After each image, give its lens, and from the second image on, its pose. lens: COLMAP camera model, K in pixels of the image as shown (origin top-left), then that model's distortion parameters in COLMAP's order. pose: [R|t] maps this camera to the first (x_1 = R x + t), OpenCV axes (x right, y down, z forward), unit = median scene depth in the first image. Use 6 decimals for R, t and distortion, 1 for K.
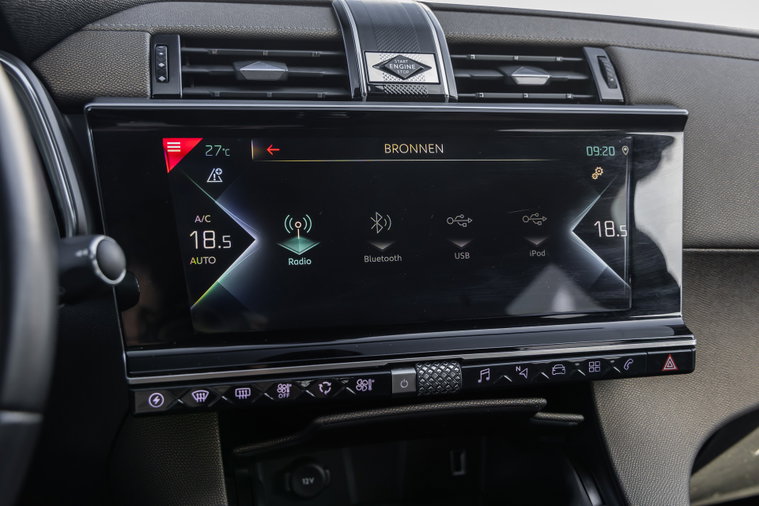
lens RADIAL K [[797.8, 0, 382.6], [0, 797.8, 258.2], [0, 0, 1]] dist [0.015690, 0.000000]
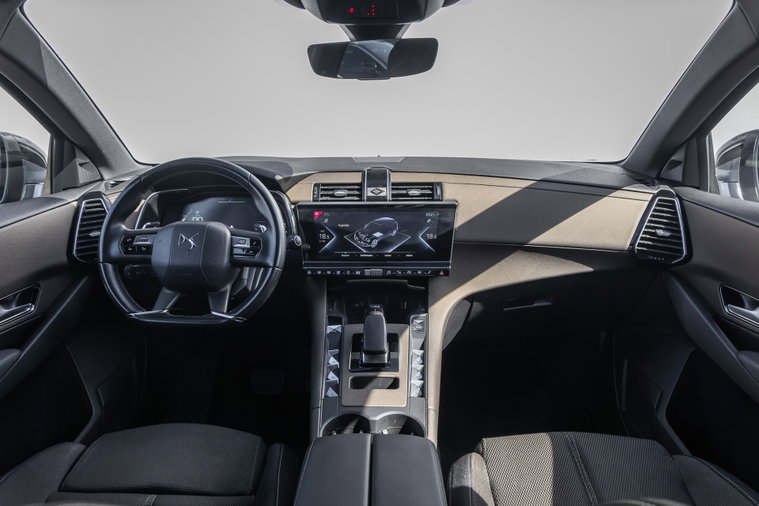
lens RADIAL K [[522.1, 0, 375.3], [0, 522.1, 246.6], [0, 0, 1]] dist [-0.014089, 0.001691]
pose [[0.964908, 0.036369, -0.260059, 0.675027], [-0.032289, 0.999280, 0.019944, -0.029364], [0.260597, -0.010847, 0.965387, -1.396232]]
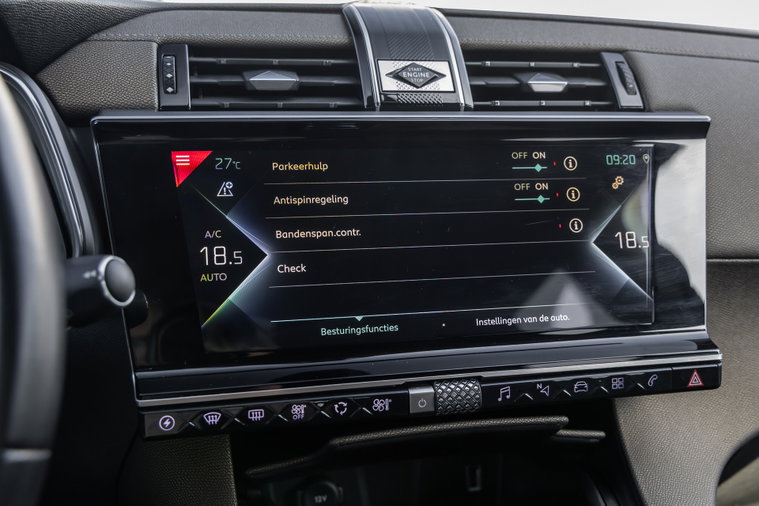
lens RADIAL K [[797.8, 0, 381.4], [0, 797.8, 258.8], [0, 0, 1]] dist [0.015690, 0.000000]
pose [[0.999961, -0.007516, -0.004678, -0.014884], [0.007508, 0.999970, -0.001737, -0.014796], [0.004691, 0.001702, 0.999988, 0.028540]]
